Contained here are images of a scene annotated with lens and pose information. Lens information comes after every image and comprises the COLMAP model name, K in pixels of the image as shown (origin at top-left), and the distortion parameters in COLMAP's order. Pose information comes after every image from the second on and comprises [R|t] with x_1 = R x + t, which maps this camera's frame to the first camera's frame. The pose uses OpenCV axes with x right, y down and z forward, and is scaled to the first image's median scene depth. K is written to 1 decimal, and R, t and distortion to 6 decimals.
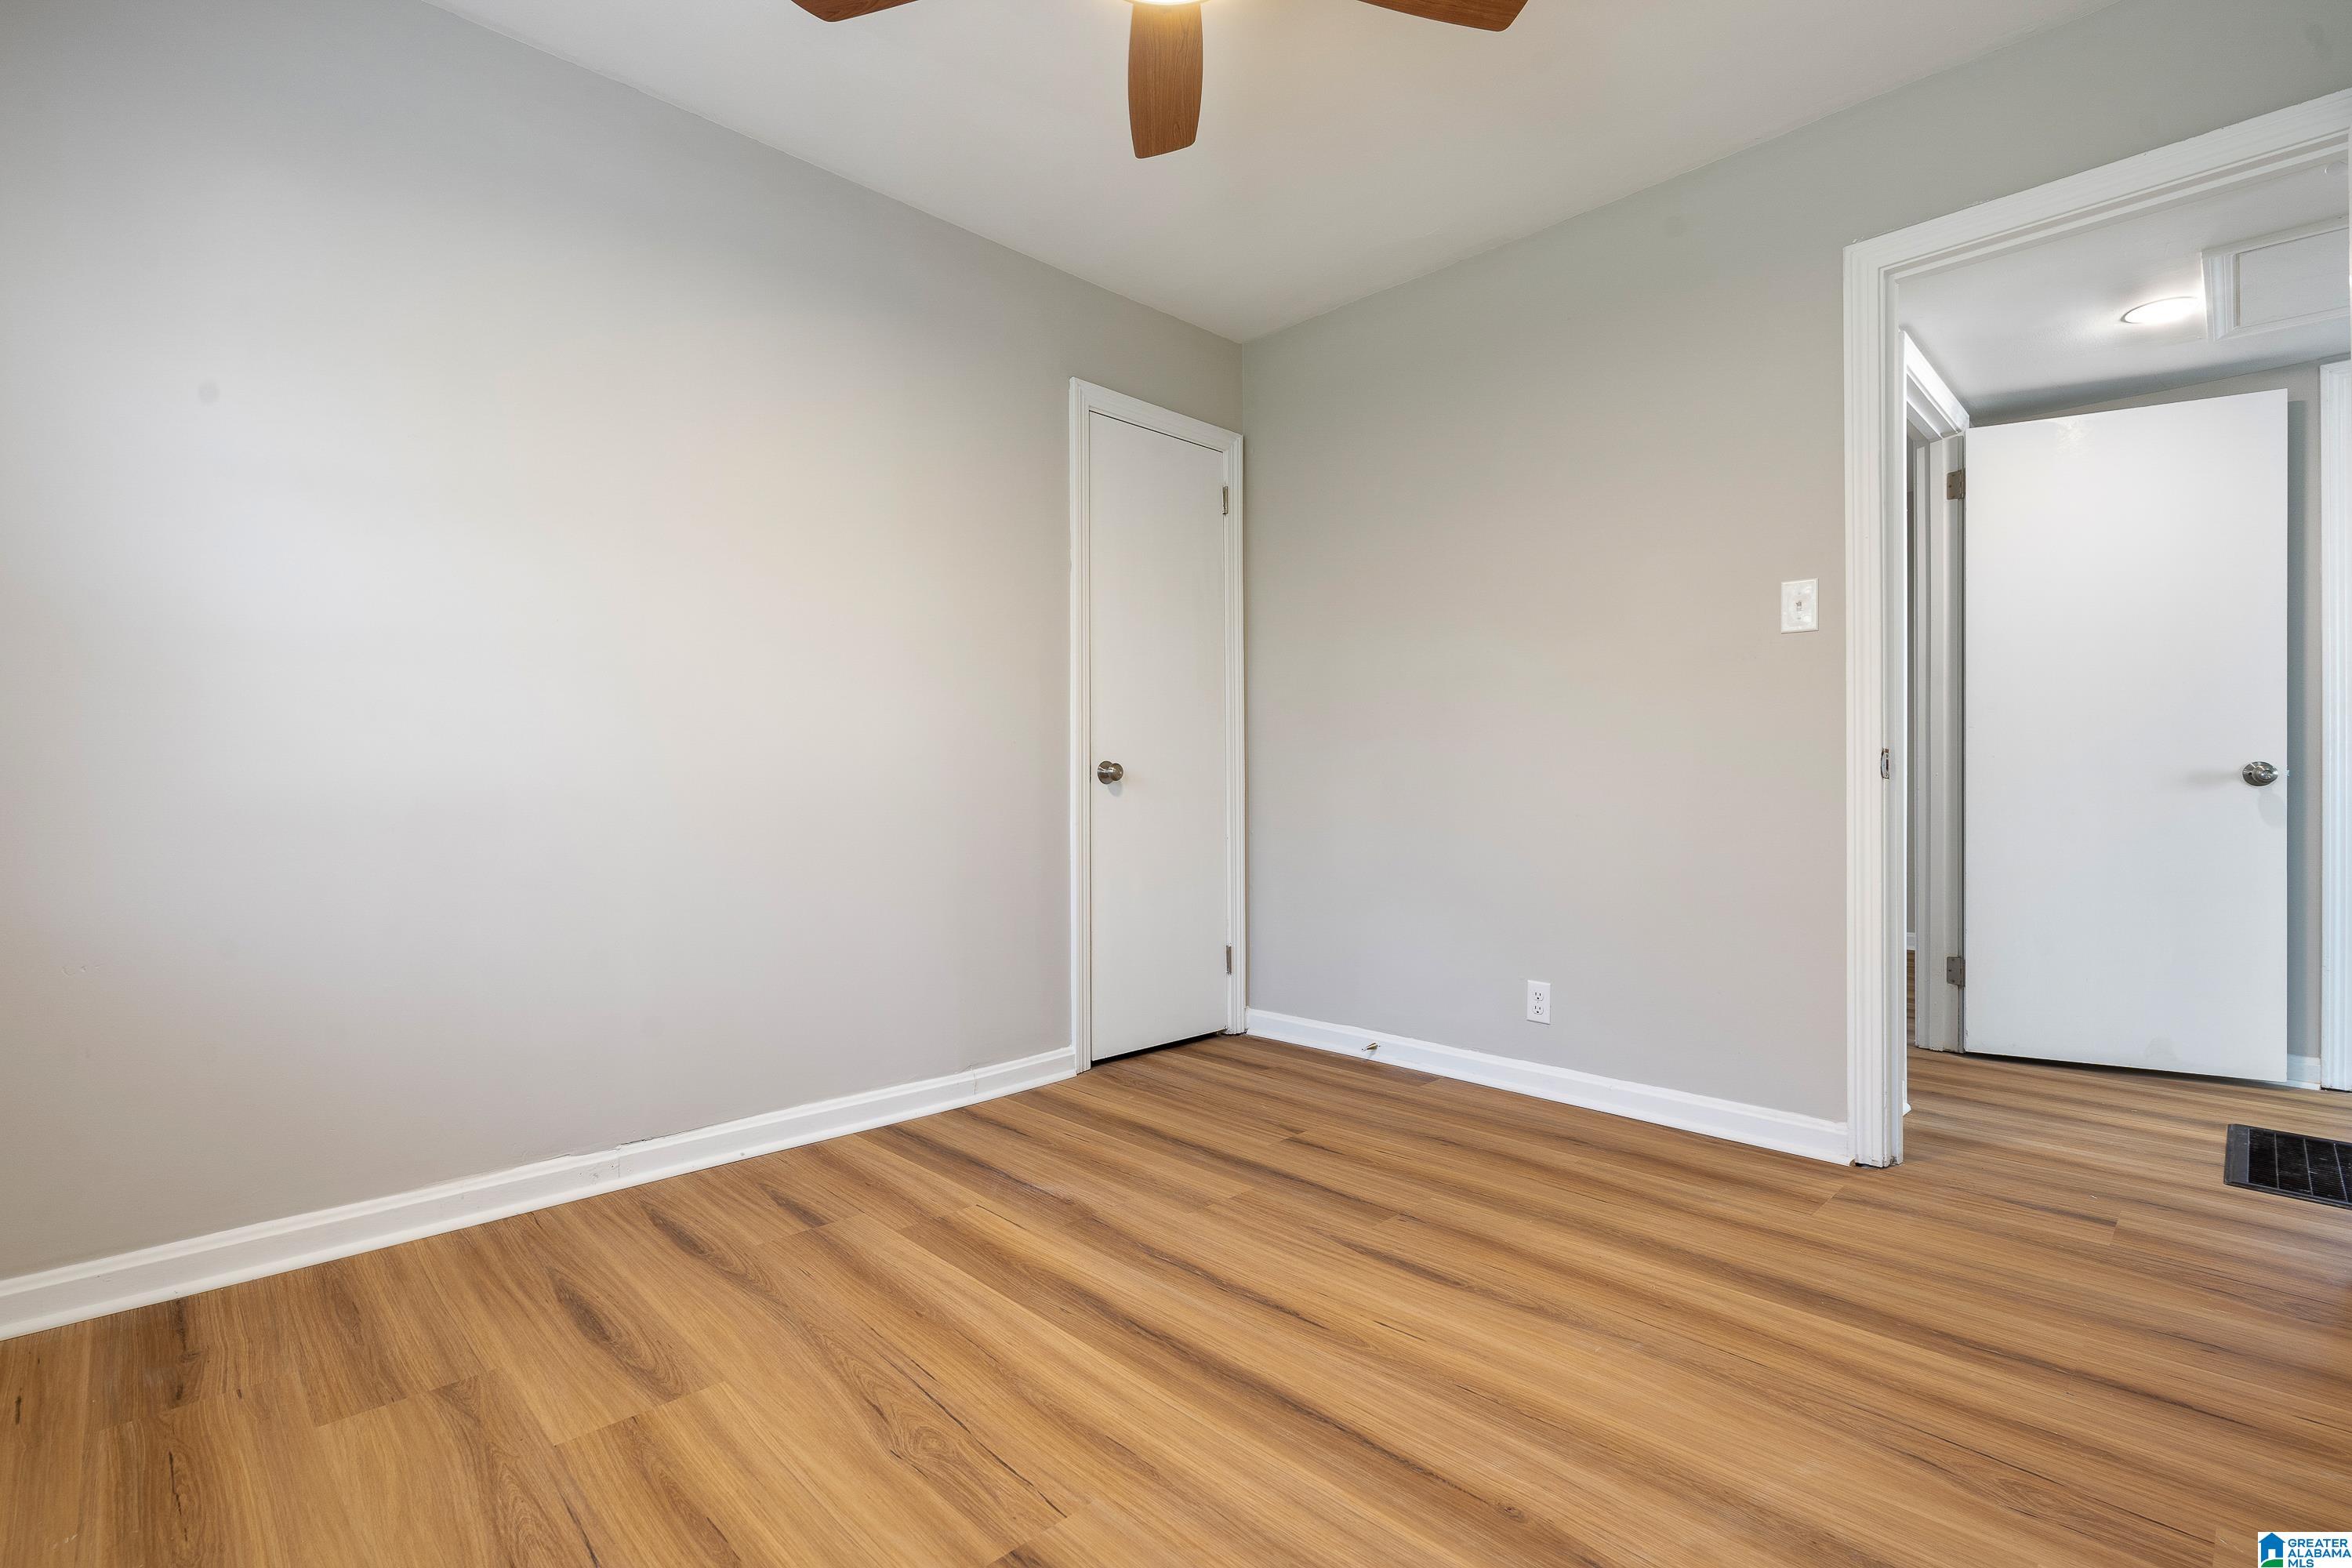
lens RADIAL K [[1069.3, 0, 1162.4], [0, 1069.3, 781.3], [0, 0, 1]] dist [-0.009425, 0.000885]
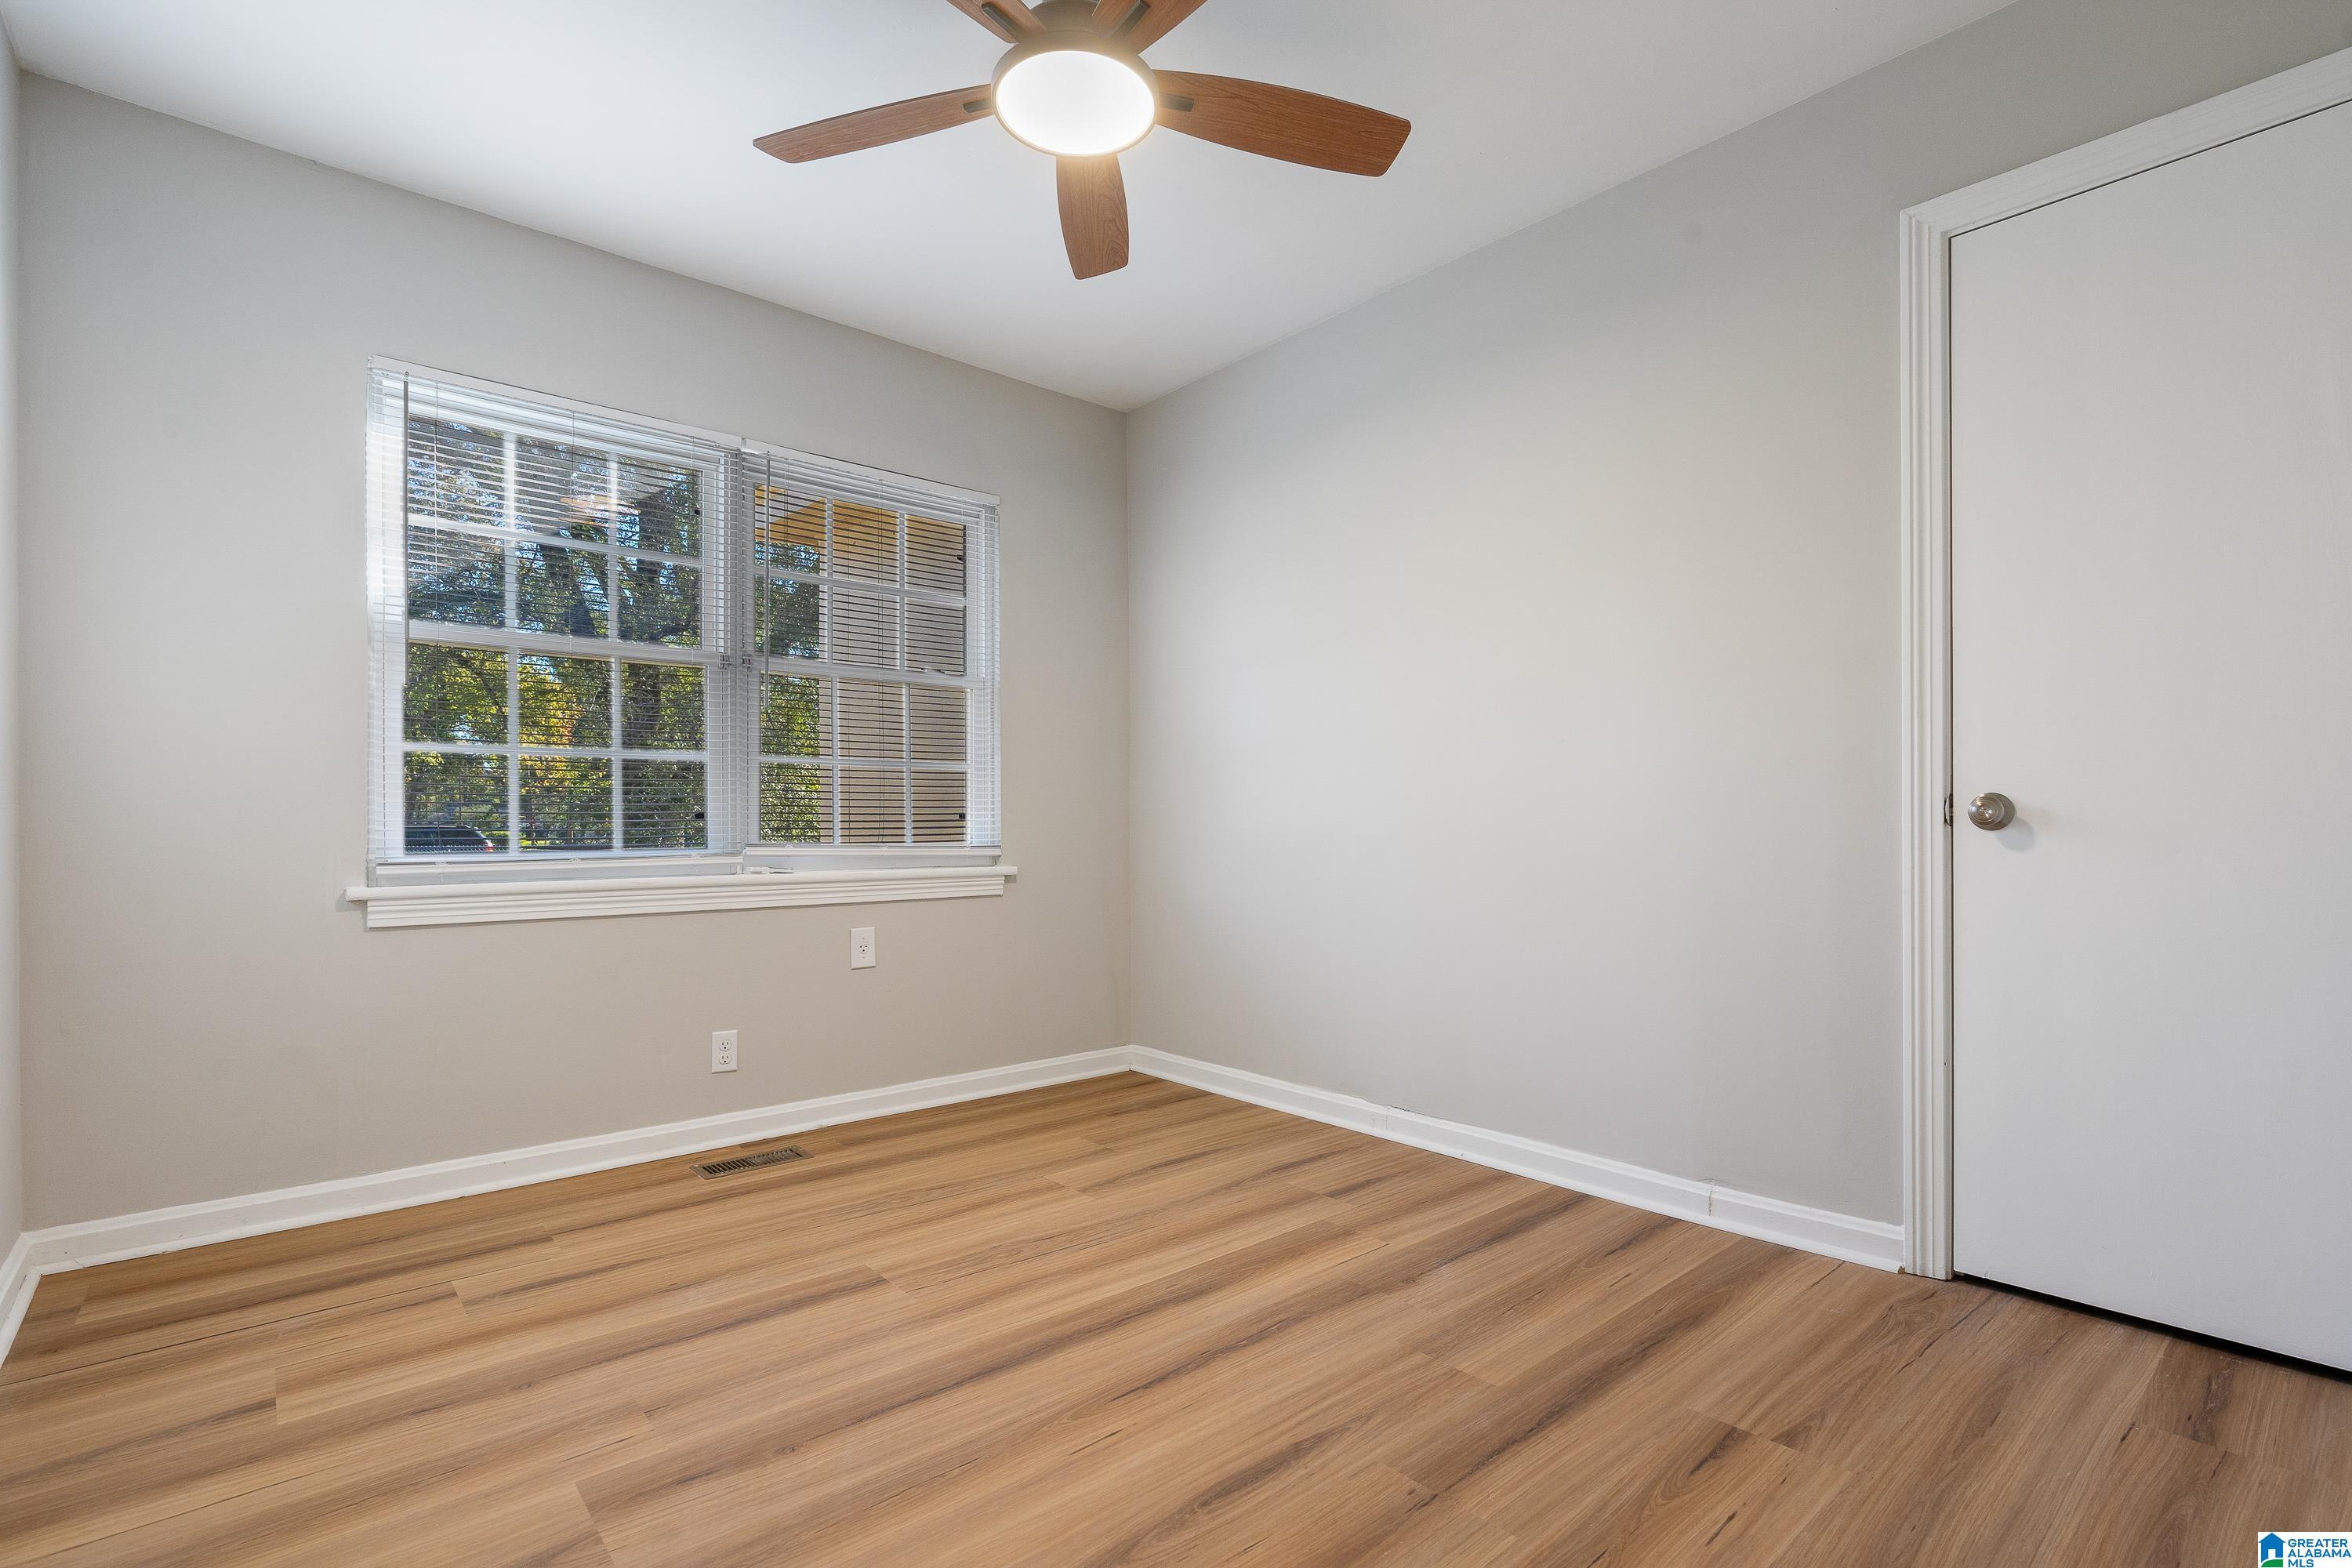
lens RADIAL K [[1069.3, 0, 1181.2], [0, 1069.3, 817.0], [0, 0, 1]] dist [-0.009425, 0.000885]
pose [[-0.030223, -0.005151, -0.999530, 0.849787], [-0.000536, 0.999987, -0.005137, -0.002981], [0.999543, 0.000381, -0.030225, 0.836169]]
